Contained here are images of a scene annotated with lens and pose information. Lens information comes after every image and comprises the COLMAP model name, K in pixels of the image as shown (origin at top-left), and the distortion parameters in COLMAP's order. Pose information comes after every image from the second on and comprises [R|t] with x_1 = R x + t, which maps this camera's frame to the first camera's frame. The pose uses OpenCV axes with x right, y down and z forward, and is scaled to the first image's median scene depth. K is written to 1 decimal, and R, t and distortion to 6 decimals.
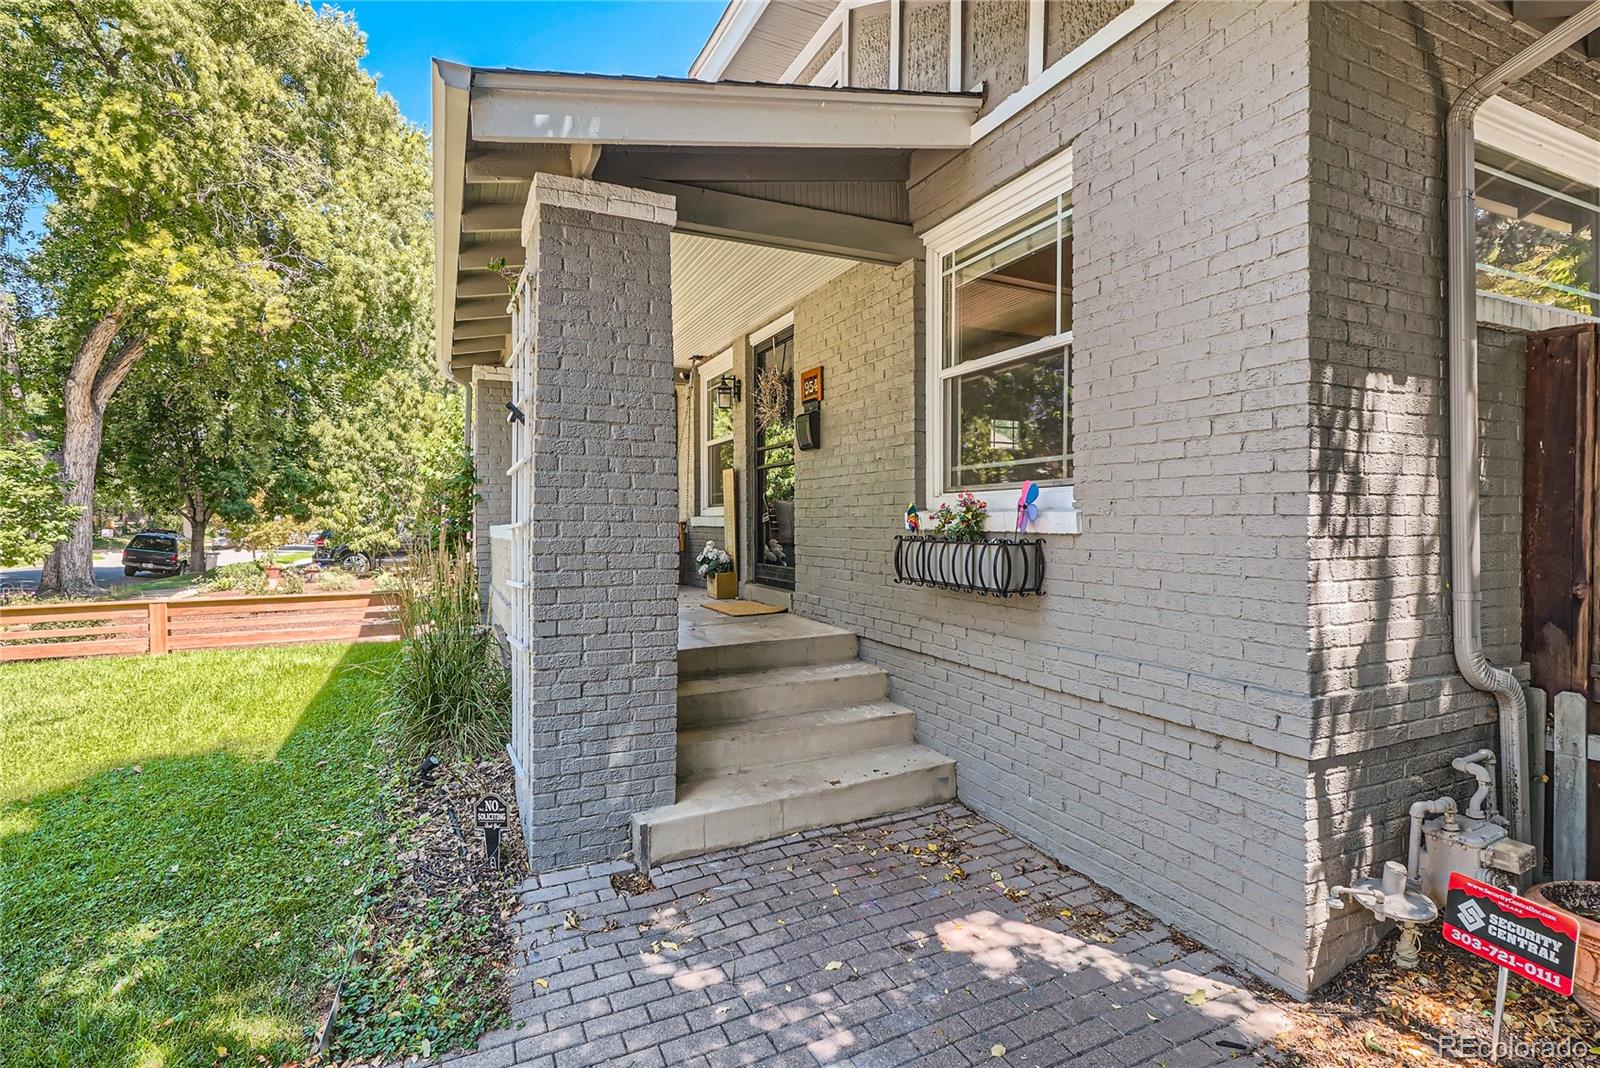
lens RADIAL K [[756.3, 0, 796.2], [0, 756.3, 536.0], [0, 0, 1]] dist [0.003509, 0.000520]
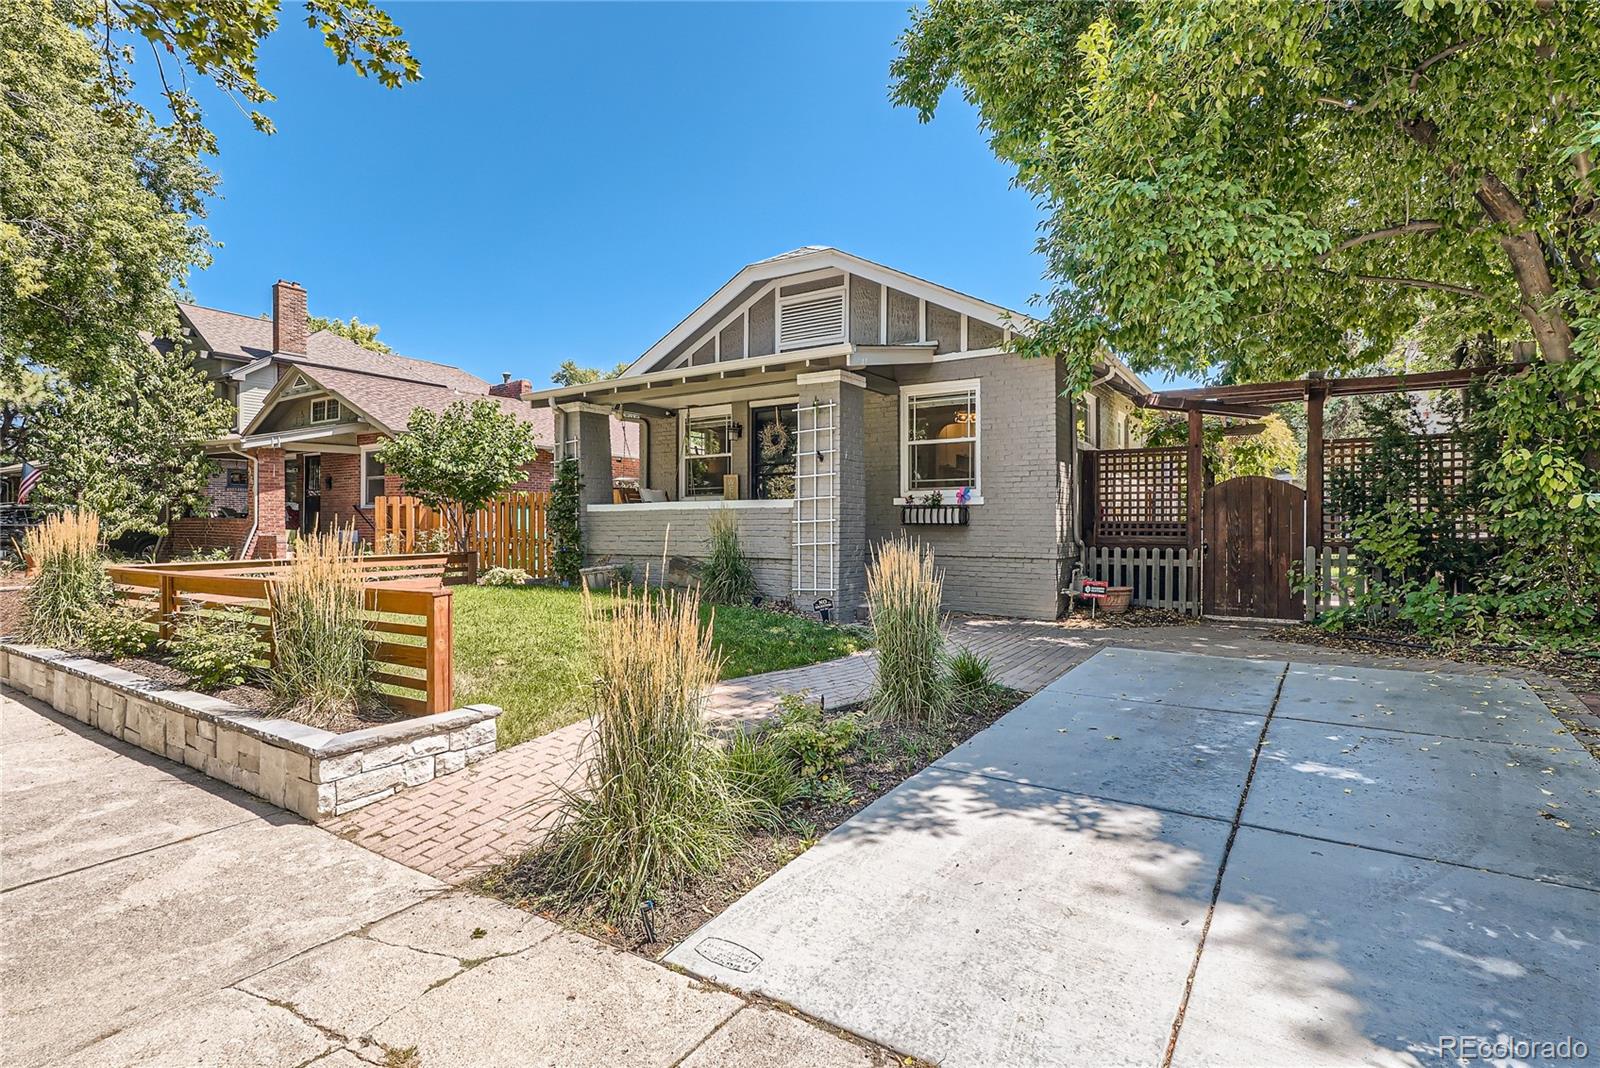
lens RADIAL K [[756.3, 0, 796.2], [0, 756.3, 536.0], [0, 0, 1]] dist [0.003509, 0.000520]
pose [[0.853530, -0.006763, 0.521000, -1.741600], [0.008310, 0.999965, -0.000633, 0.112268], [-0.520978, 0.004870, 0.853556, -1.142532]]
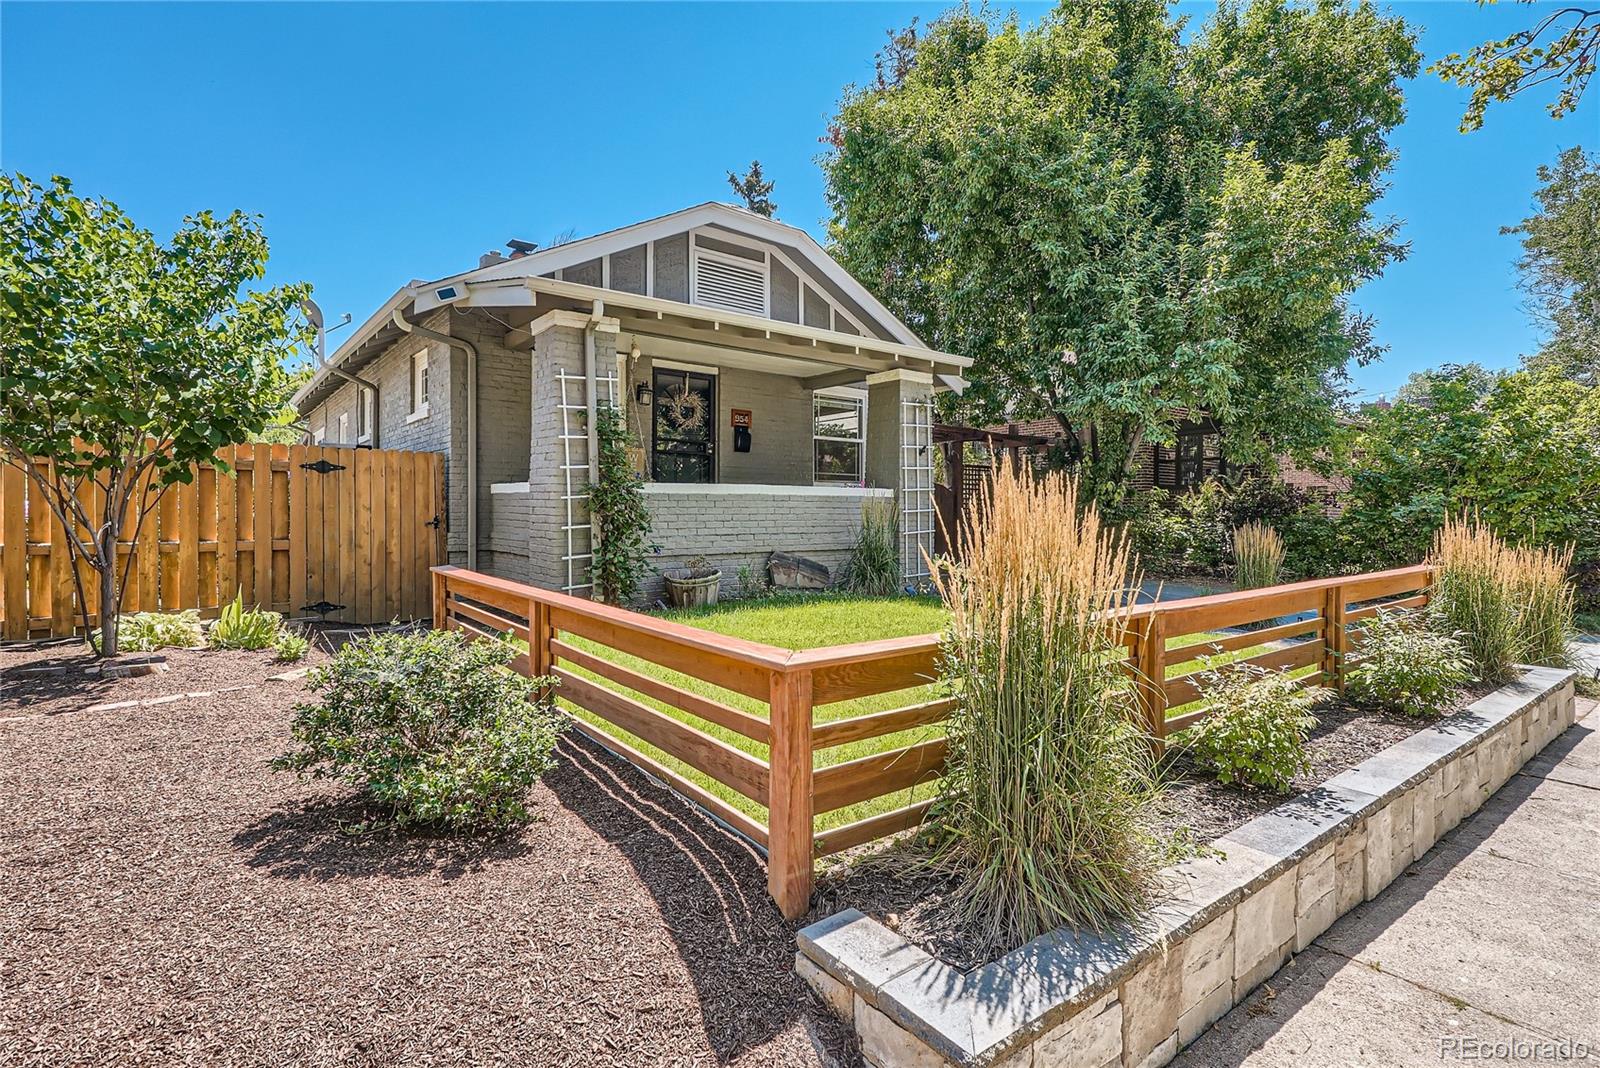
lens RADIAL K [[756.3, 0, 796.2], [0, 756.3, 536.0], [0, 0, 1]] dist [0.003509, 0.000520]
pose [[-0.203791, -0.027777, 0.978620, -3.002588], [0.014698, 0.999398, 0.031427, 0.058088], [-0.978904, 0.020788, -0.203260, 2.132117]]
